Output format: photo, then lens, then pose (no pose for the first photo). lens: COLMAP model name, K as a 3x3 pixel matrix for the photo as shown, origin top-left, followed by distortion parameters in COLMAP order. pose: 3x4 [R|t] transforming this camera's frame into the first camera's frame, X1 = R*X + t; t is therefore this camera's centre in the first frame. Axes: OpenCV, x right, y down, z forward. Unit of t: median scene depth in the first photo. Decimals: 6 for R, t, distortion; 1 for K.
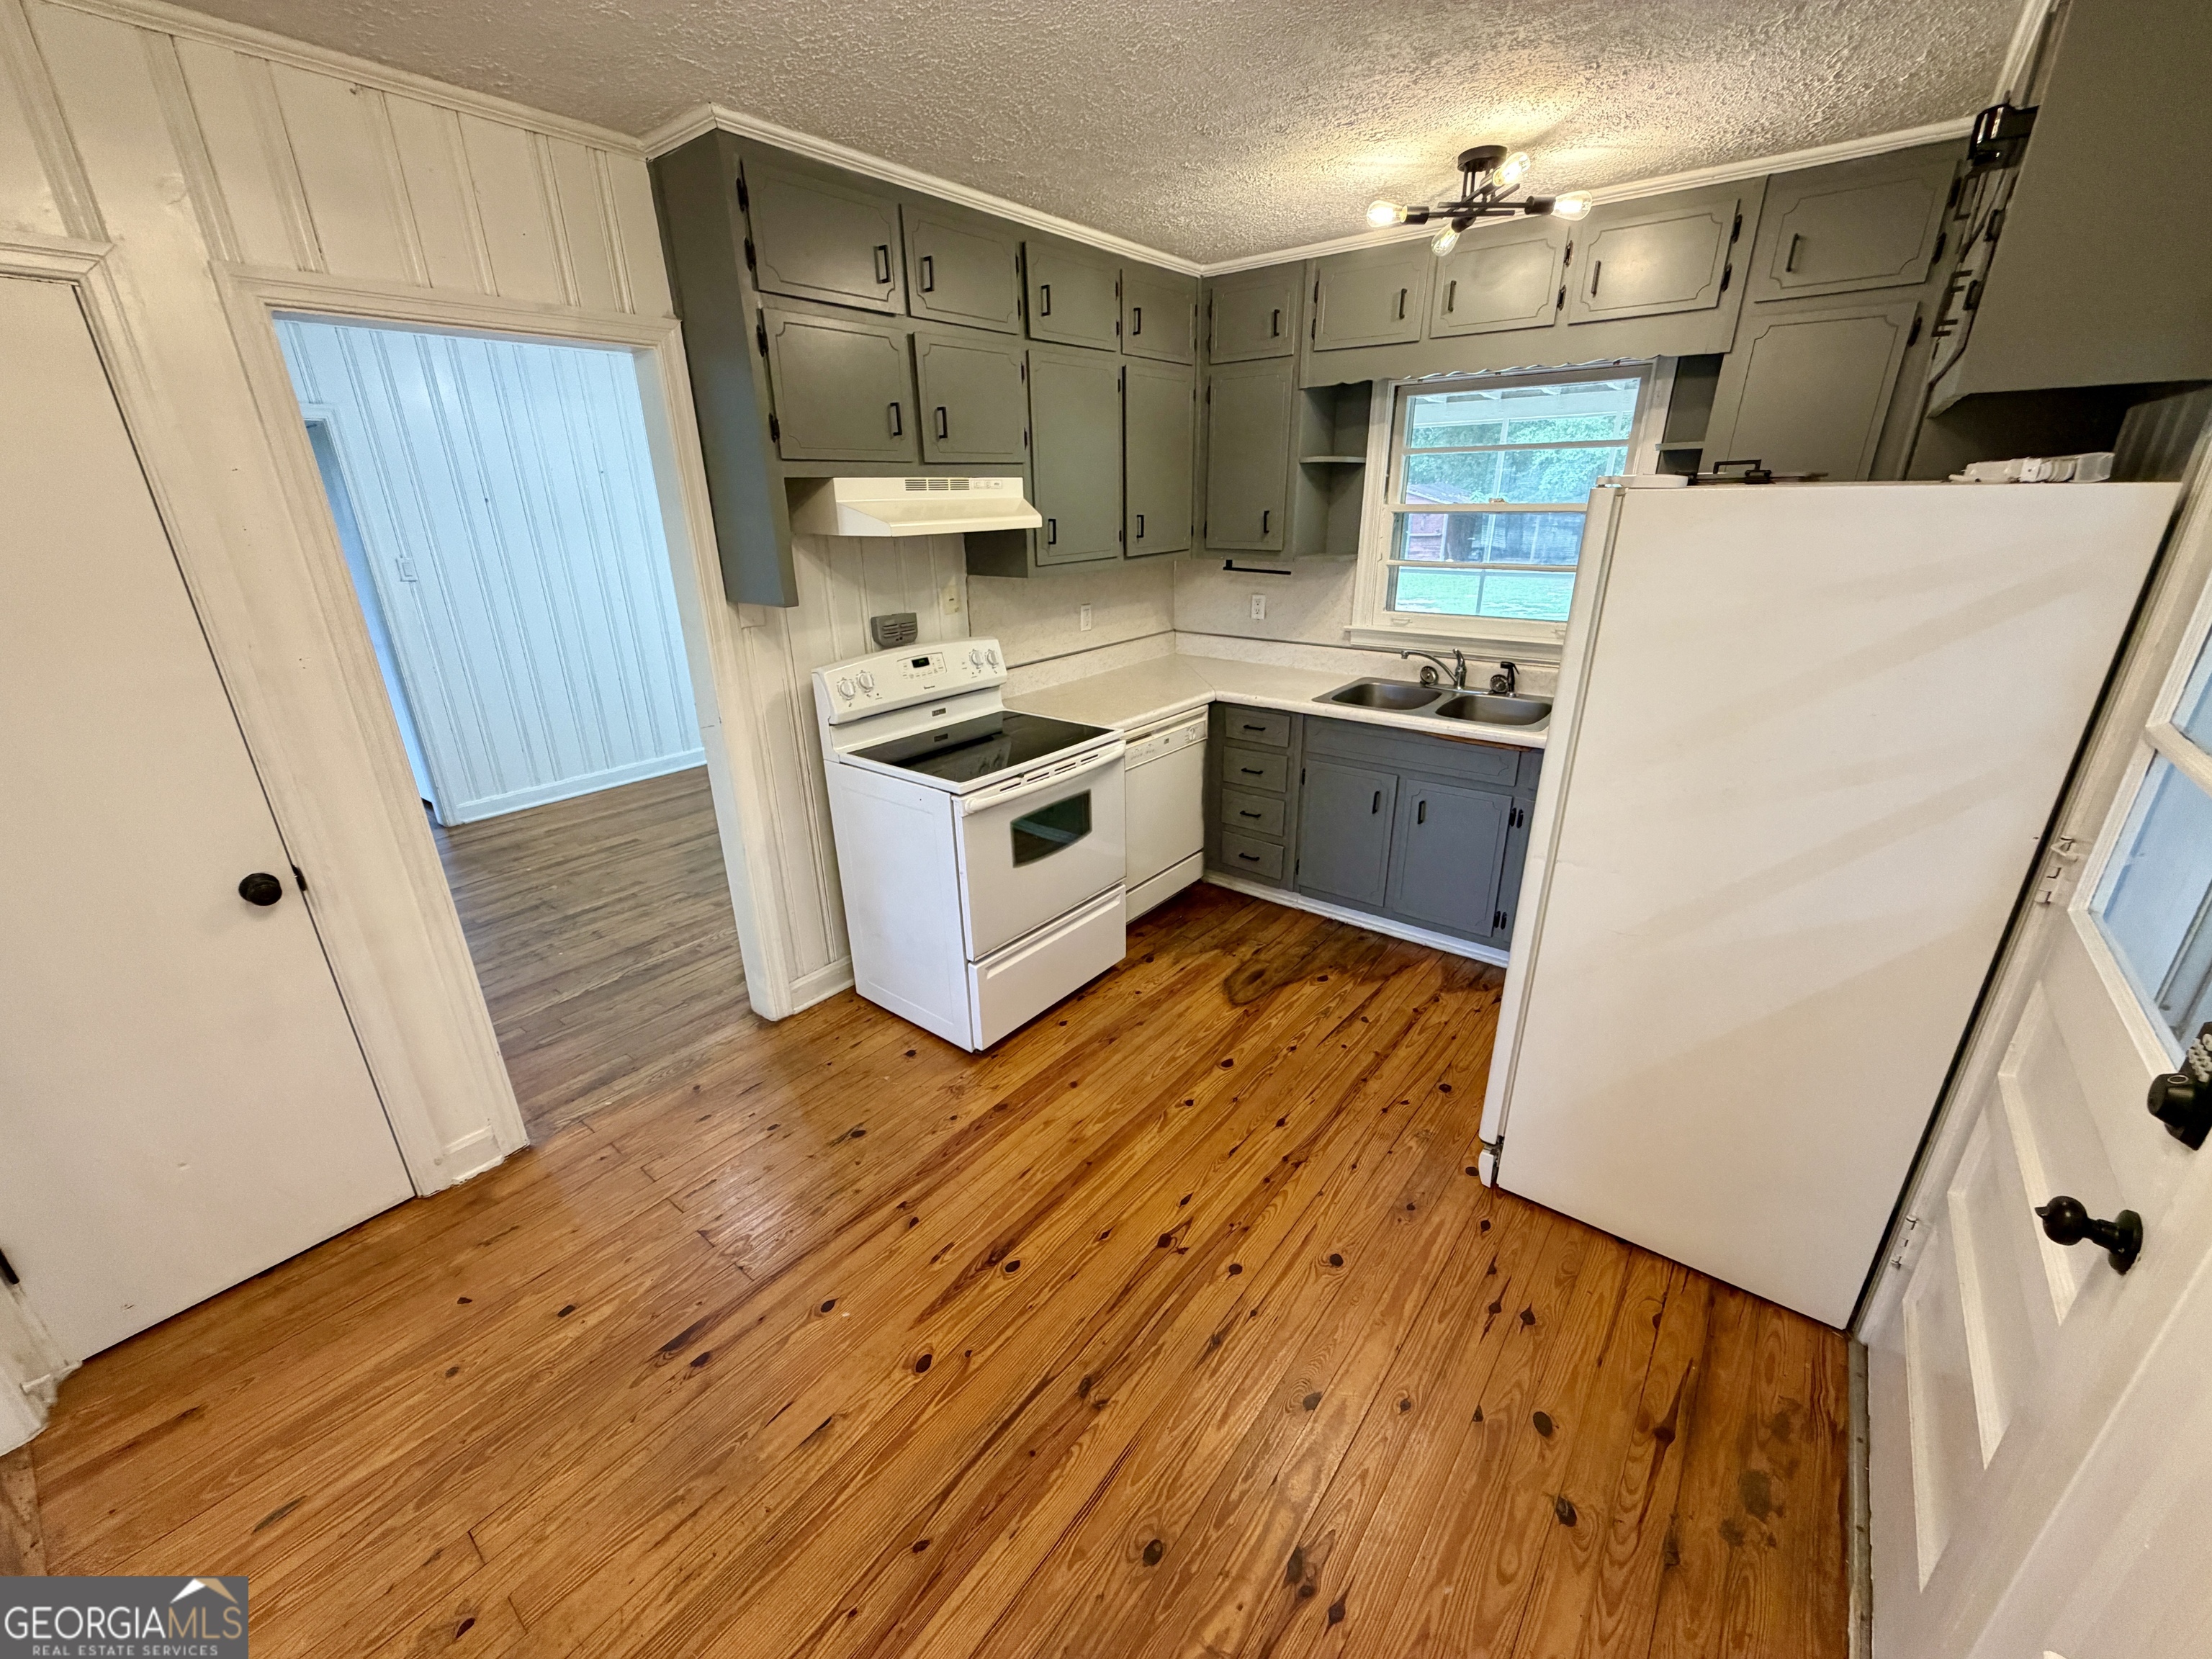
lens RADIAL K [[884.1, 0, 1101.6], [0, 884.1, 832.5], [0, 0, 1]] dist [0.001073, -0.000153]
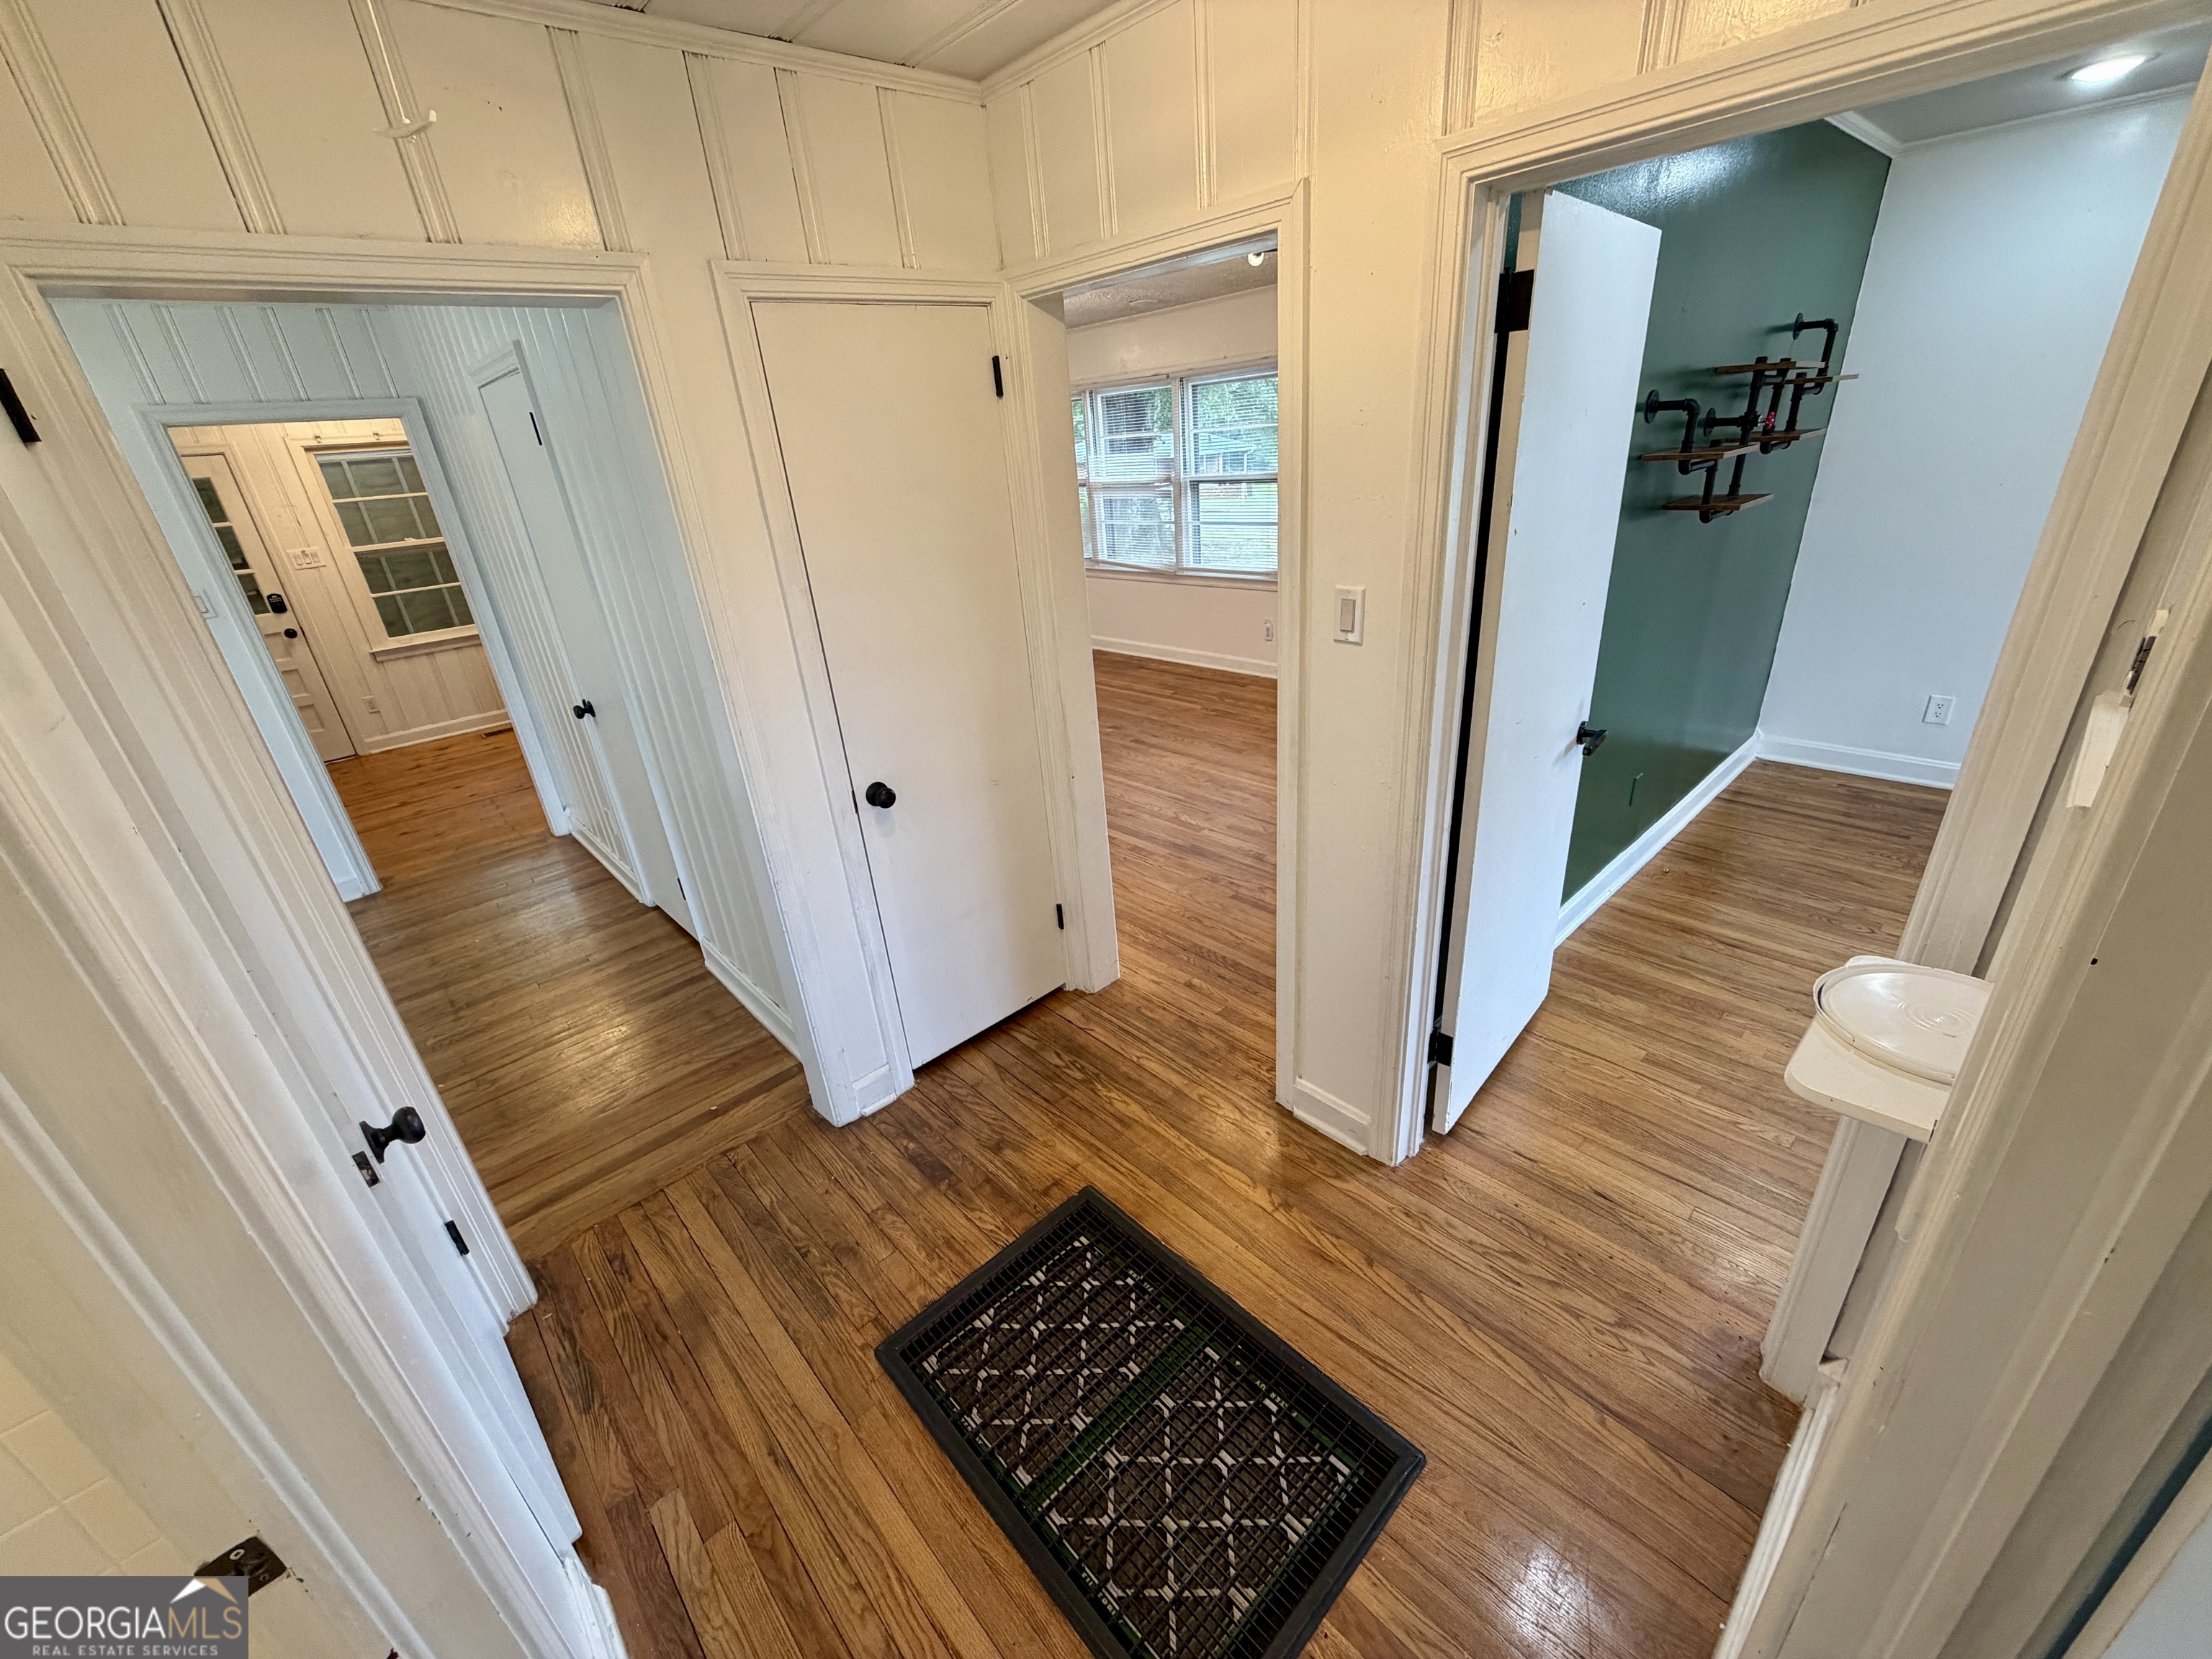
lens RADIAL K [[884.1, 0, 1101.6], [0, 884.1, 832.5], [0, 0, 1]] dist [0.001073, -0.000153]
pose [[-0.983493, 0.018009, 0.180046, -1.236752], [0.141806, 0.694773, 0.705111, -0.477903], [-0.112393, 0.719004, -0.685858, 1.243644]]
